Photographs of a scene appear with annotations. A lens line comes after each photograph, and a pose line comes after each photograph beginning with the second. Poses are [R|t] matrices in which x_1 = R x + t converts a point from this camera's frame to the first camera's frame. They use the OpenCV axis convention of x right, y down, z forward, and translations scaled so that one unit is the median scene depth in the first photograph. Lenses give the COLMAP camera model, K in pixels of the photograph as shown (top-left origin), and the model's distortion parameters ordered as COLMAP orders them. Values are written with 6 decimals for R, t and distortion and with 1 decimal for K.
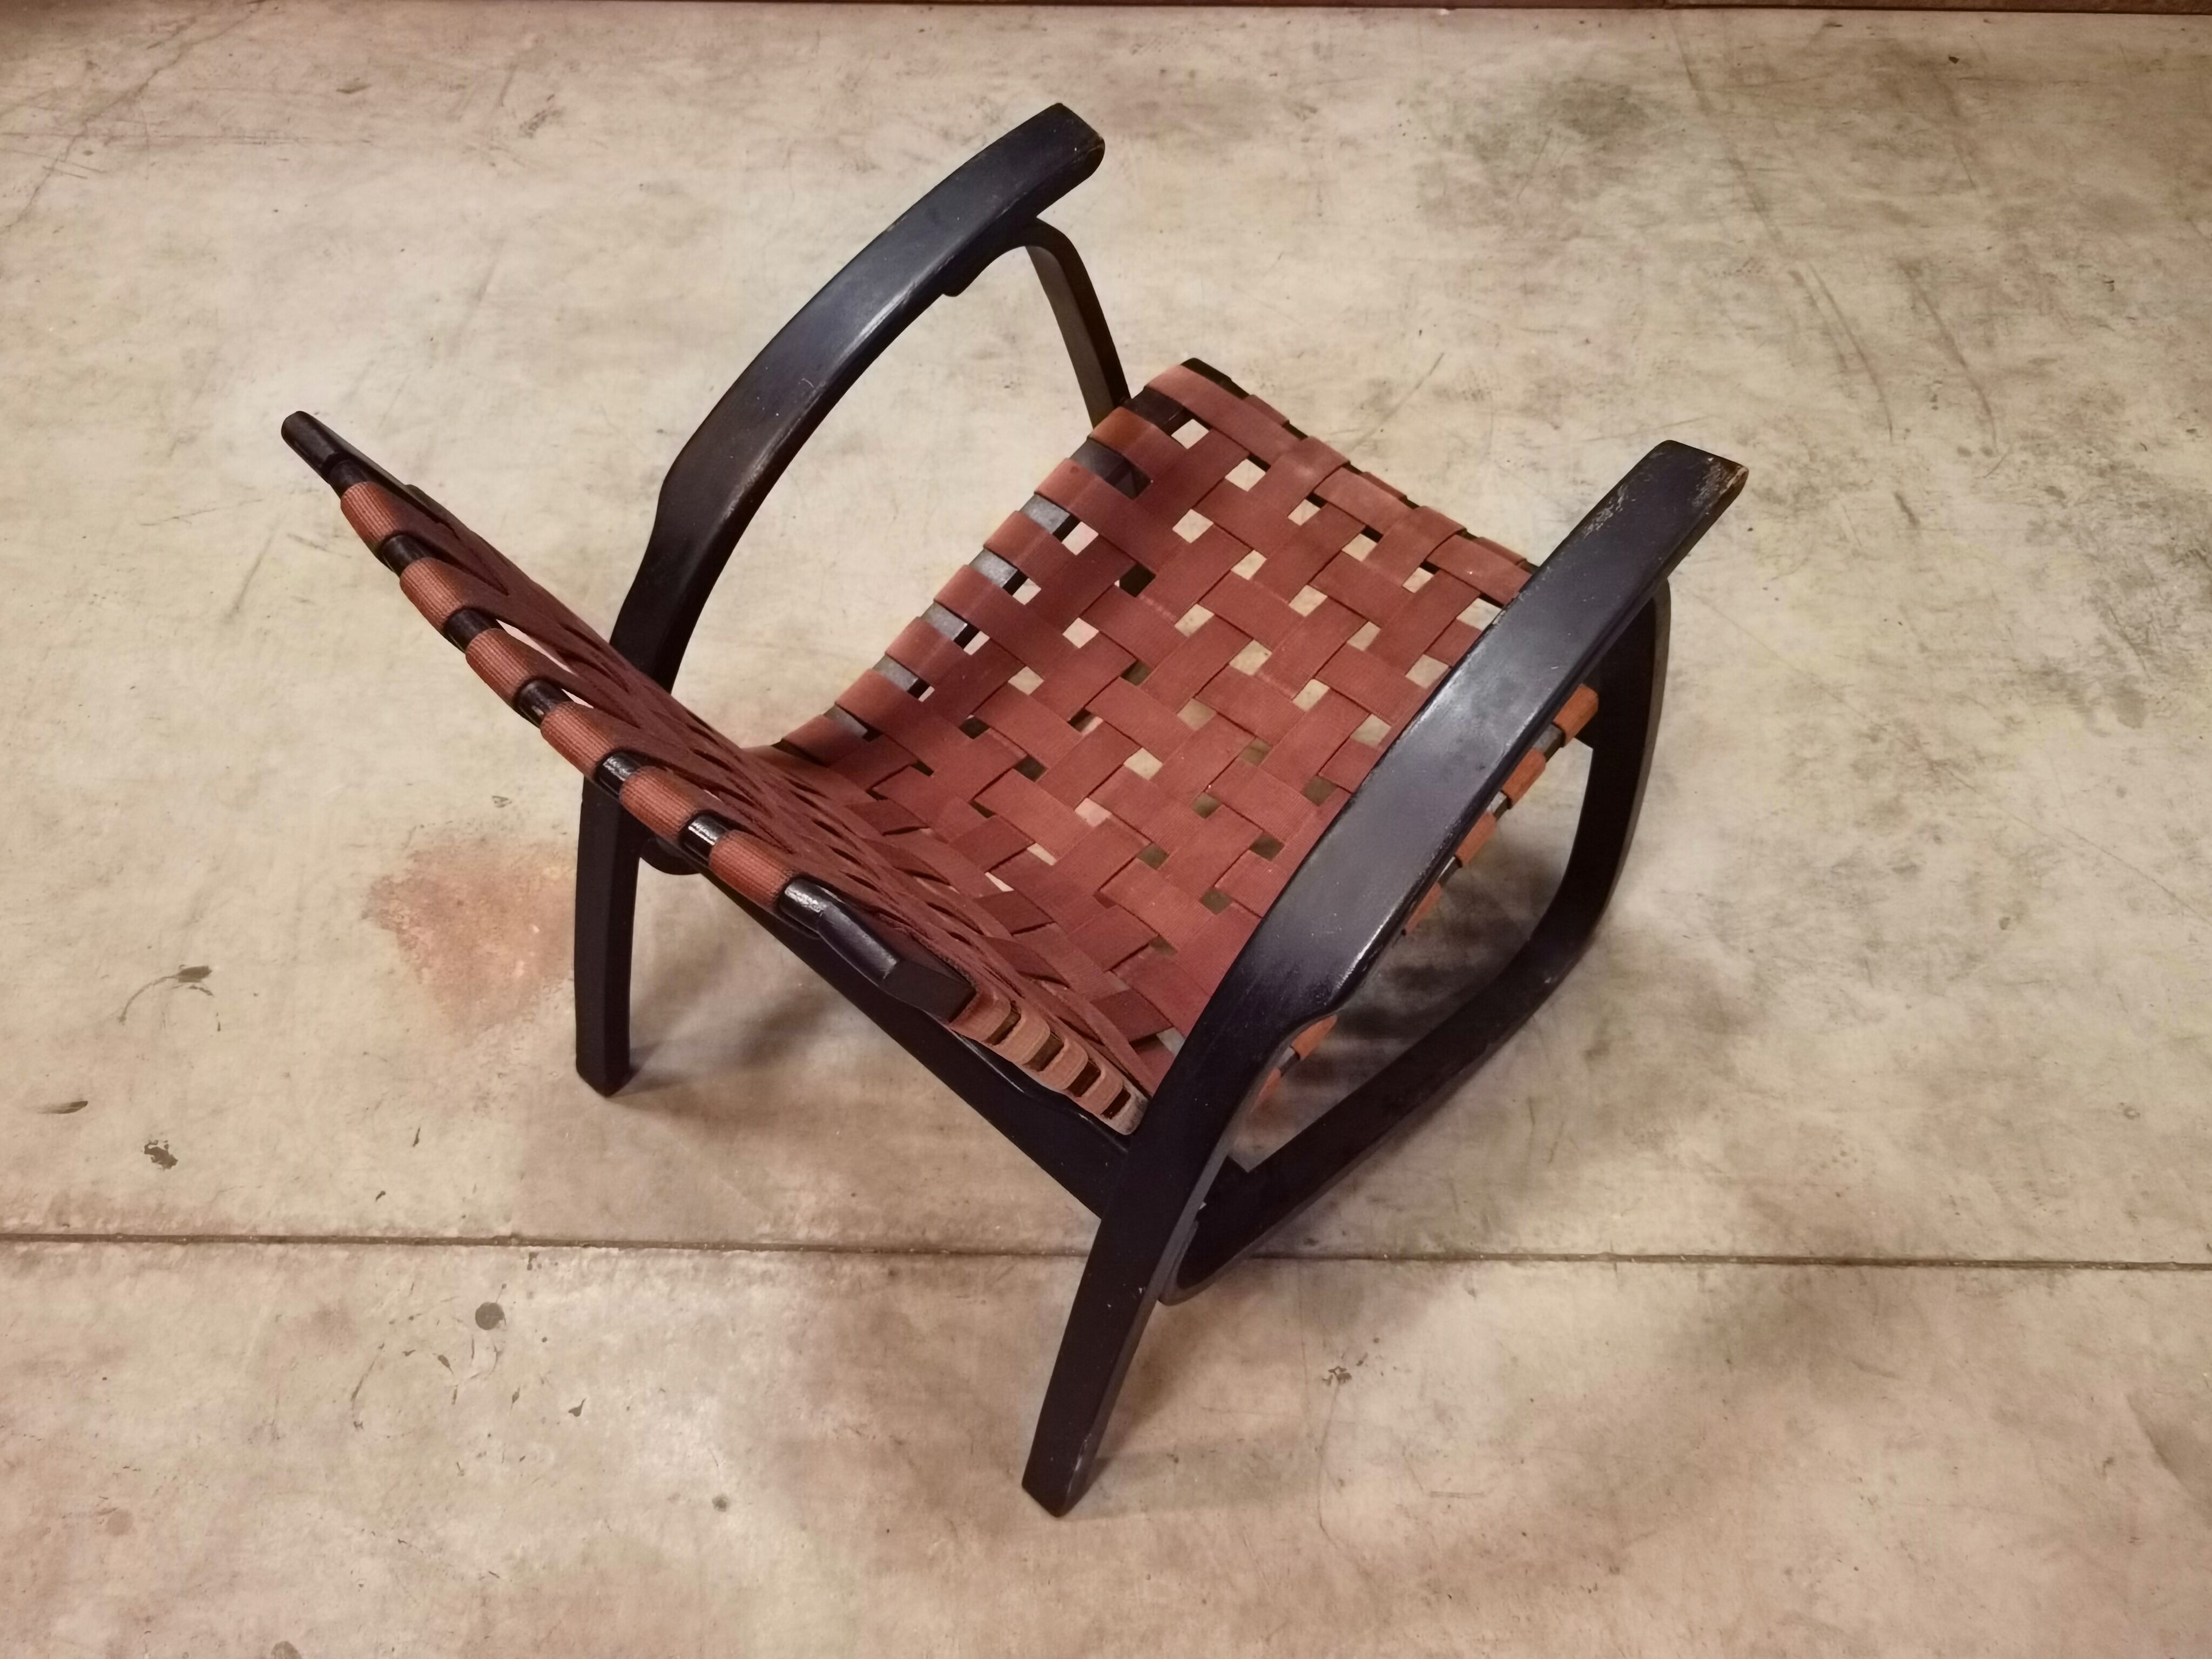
lens RADIAL K [[1907.1, 0, 1102.1], [0, 1907.1, 827.0], [0, 0, 1]] dist [0.007811, 0.016171]
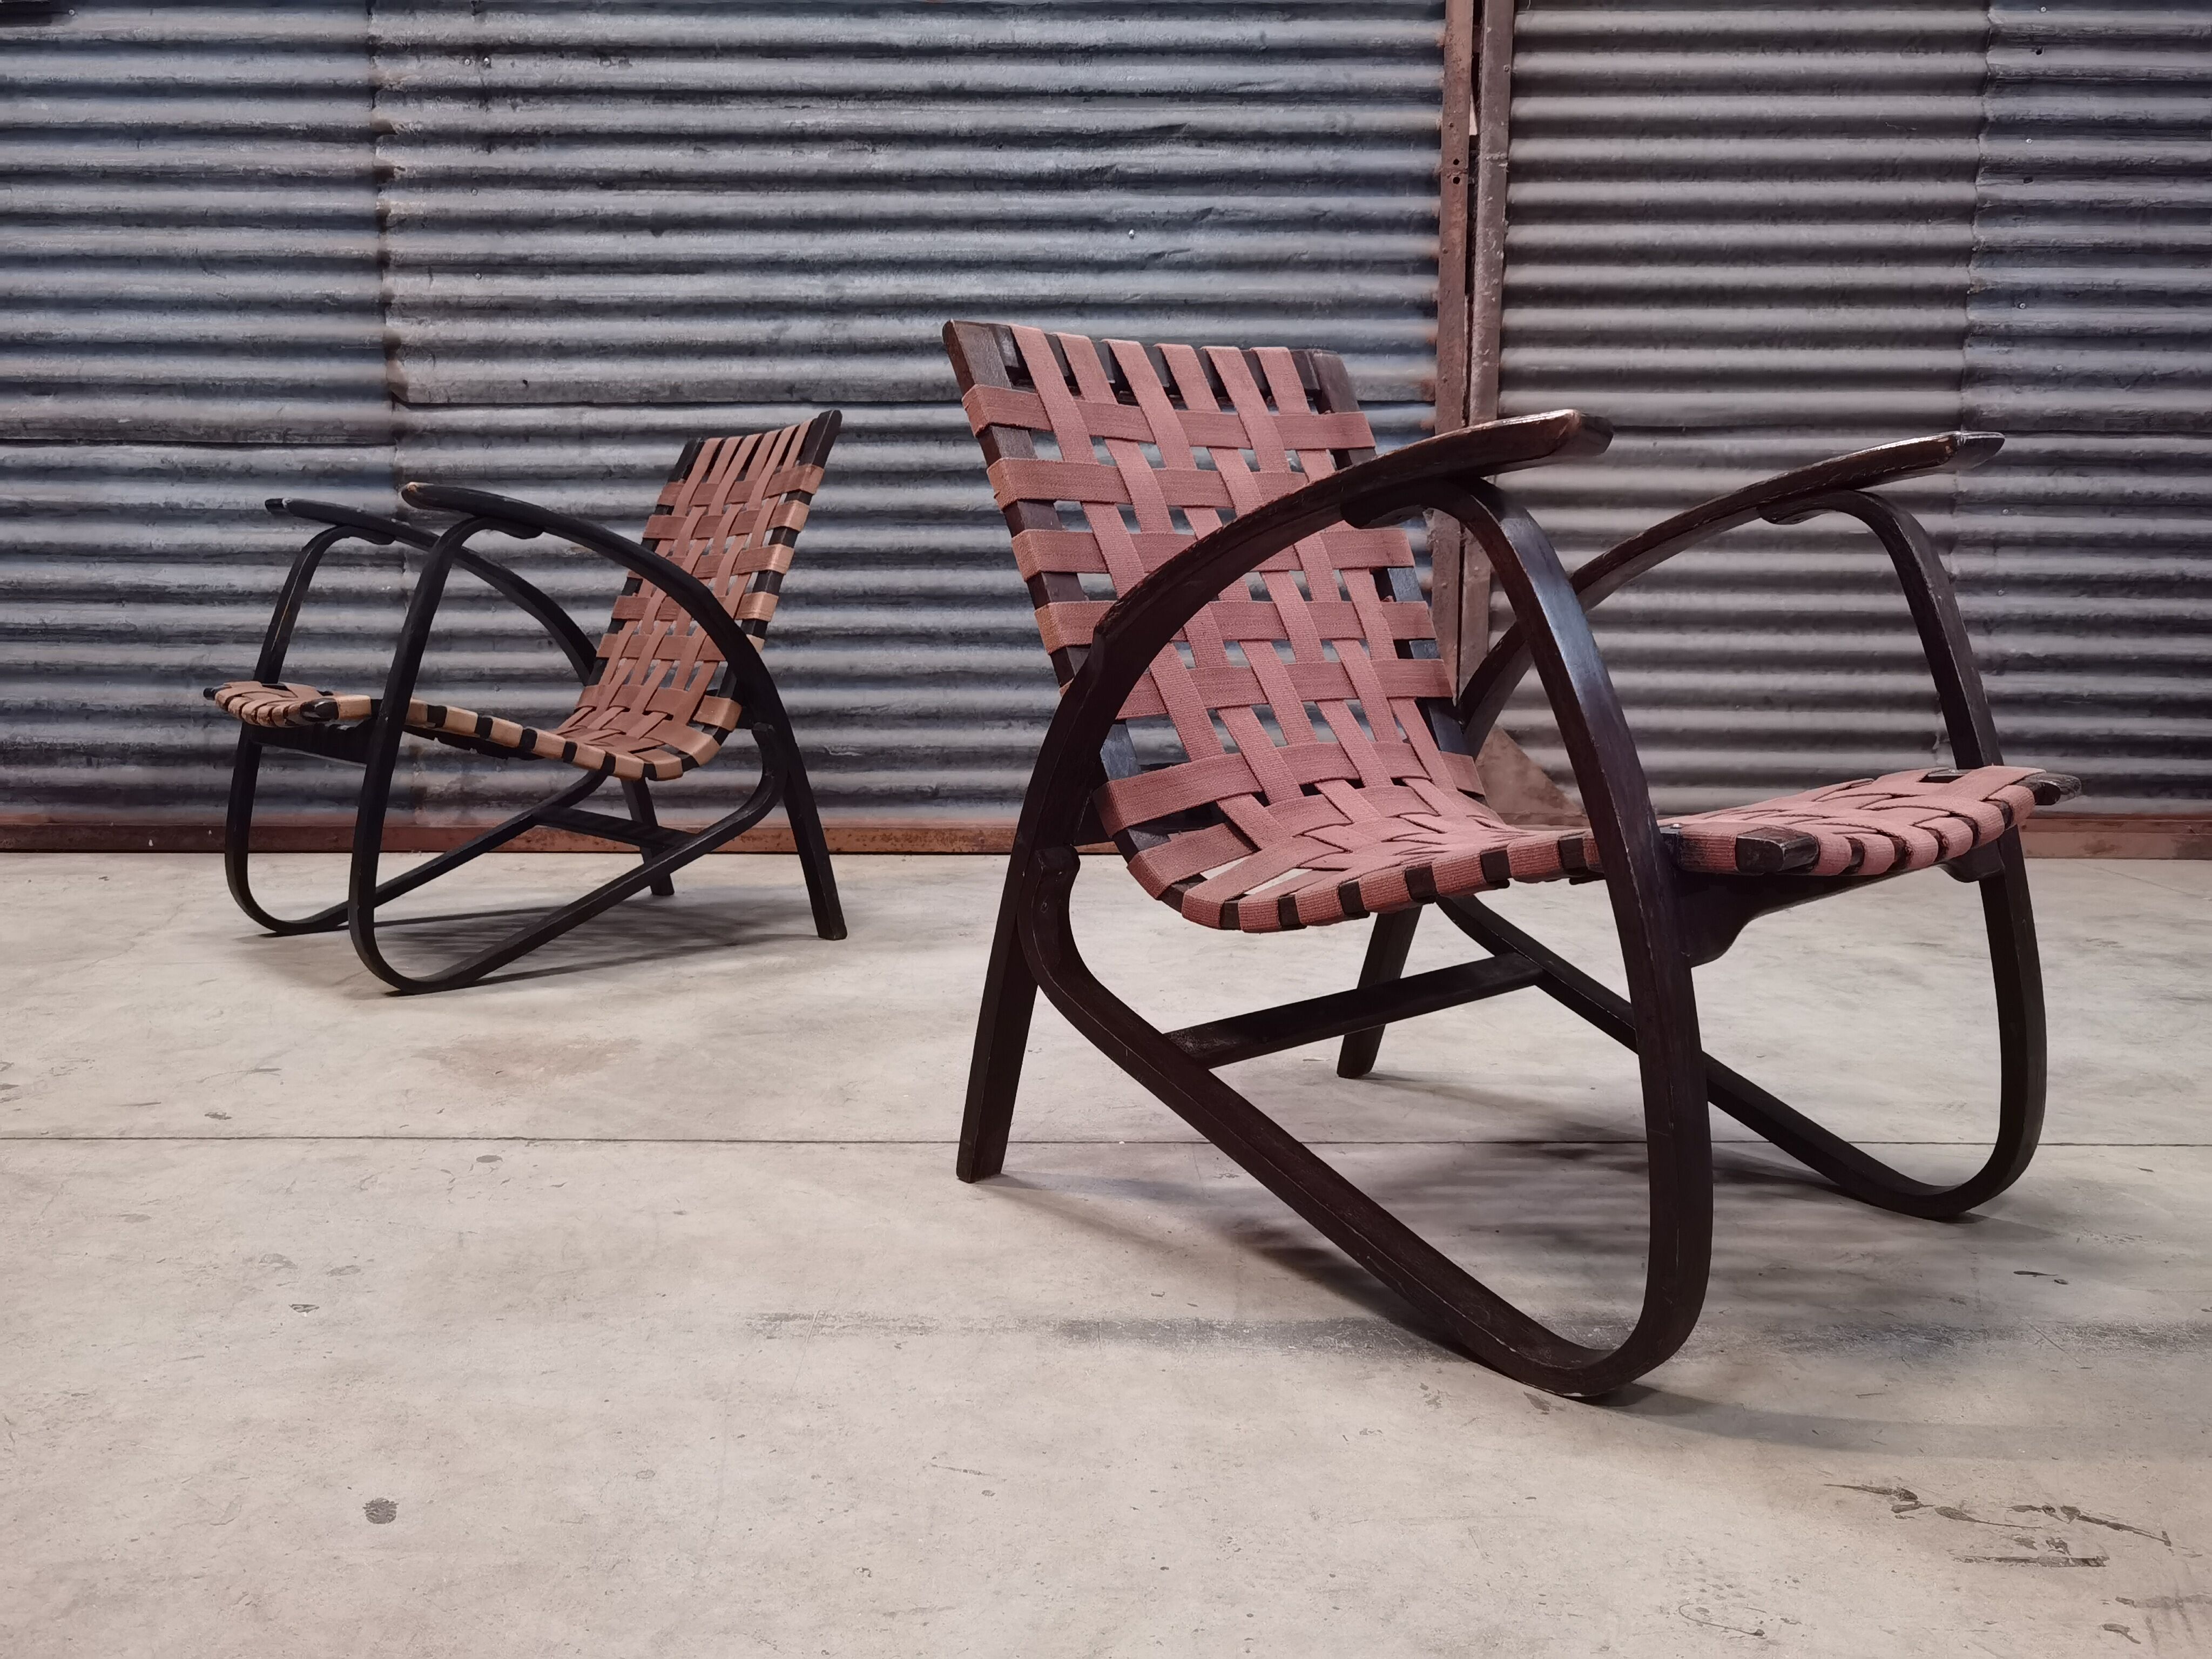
lens RADIAL K [[1937.7, 0, 1097.3], [0, 1937.7, 834.2], [0, 0, 1]] dist [0.011304, 0.009379]
pose [[0.999707, 0.003920, 0.023896, 0.015341], [0.013900, 0.715136, -0.698847, 0.894086], [-0.019829, 0.698974, 0.714872, 0.021830]]
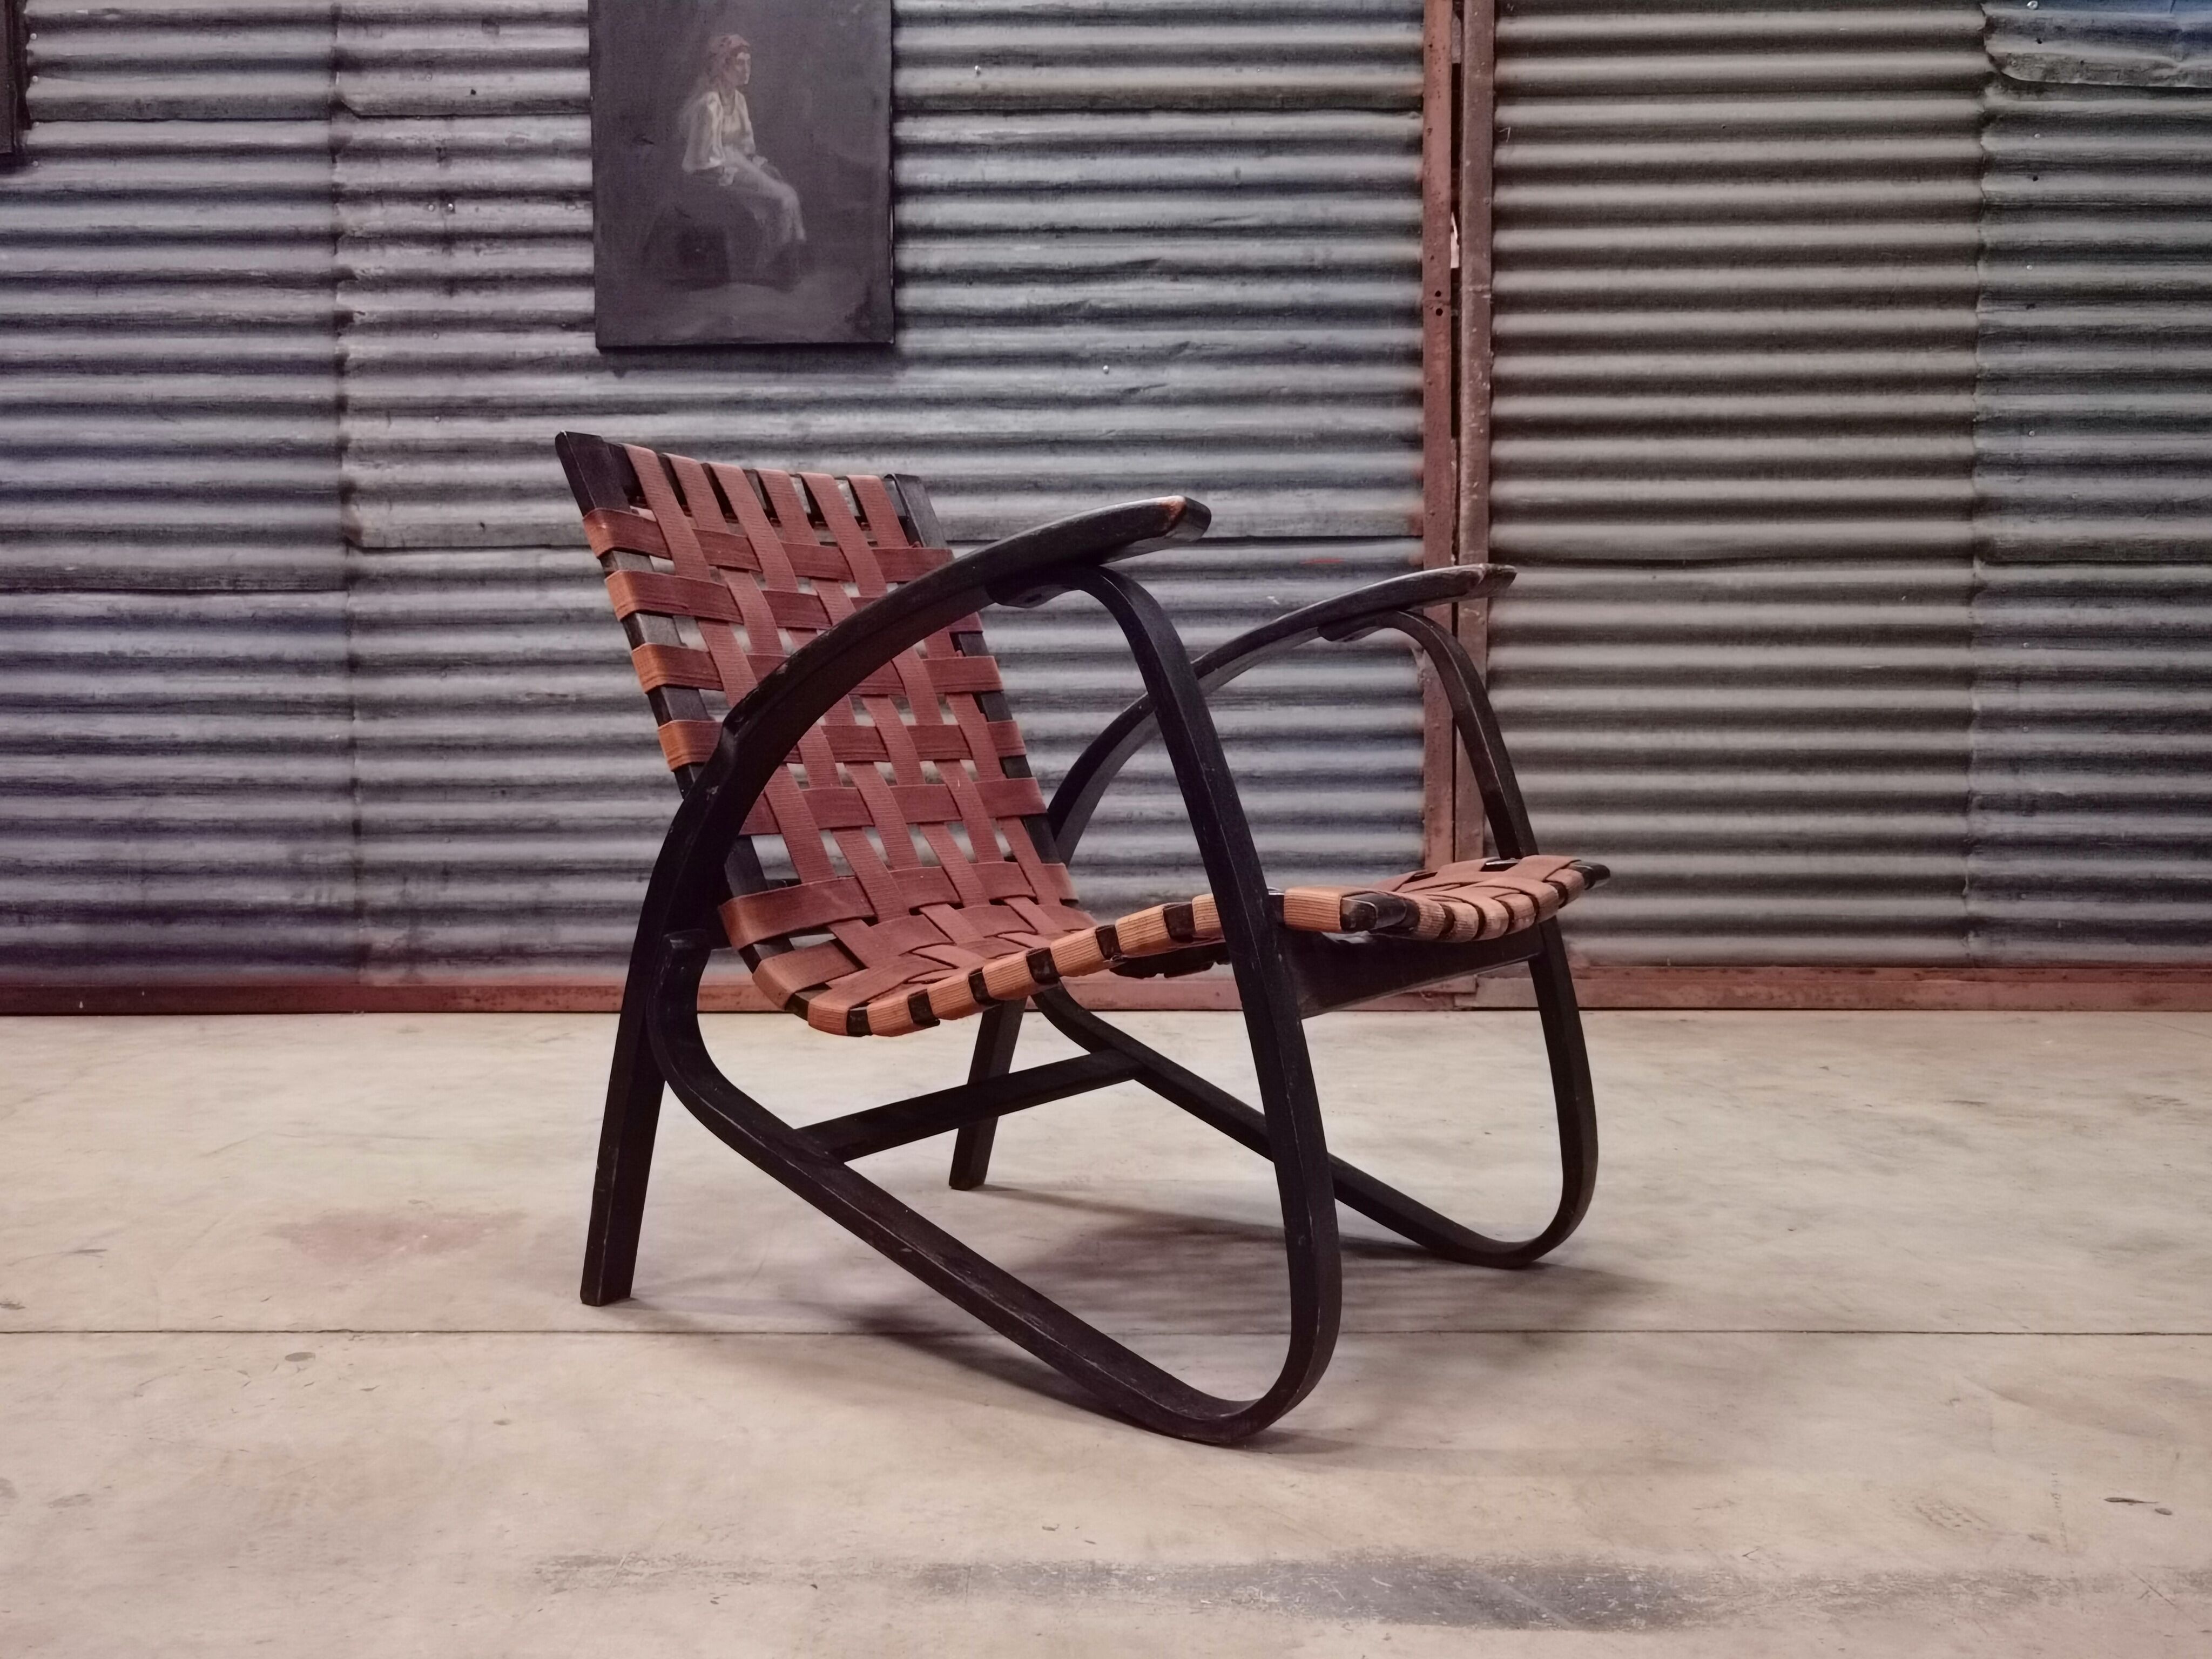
lens RADIAL K [[1911.0, 0, 1093.4], [0, 1911.0, 812.5], [0, 0, 1]] dist [0.010496, 0.008902]
pose [[0.999978, -0.000688, 0.006583, 0.078490], [0.005488, 0.642243, -0.766481, 0.798734], [-0.003700, 0.766501, 0.642233, 0.141202]]
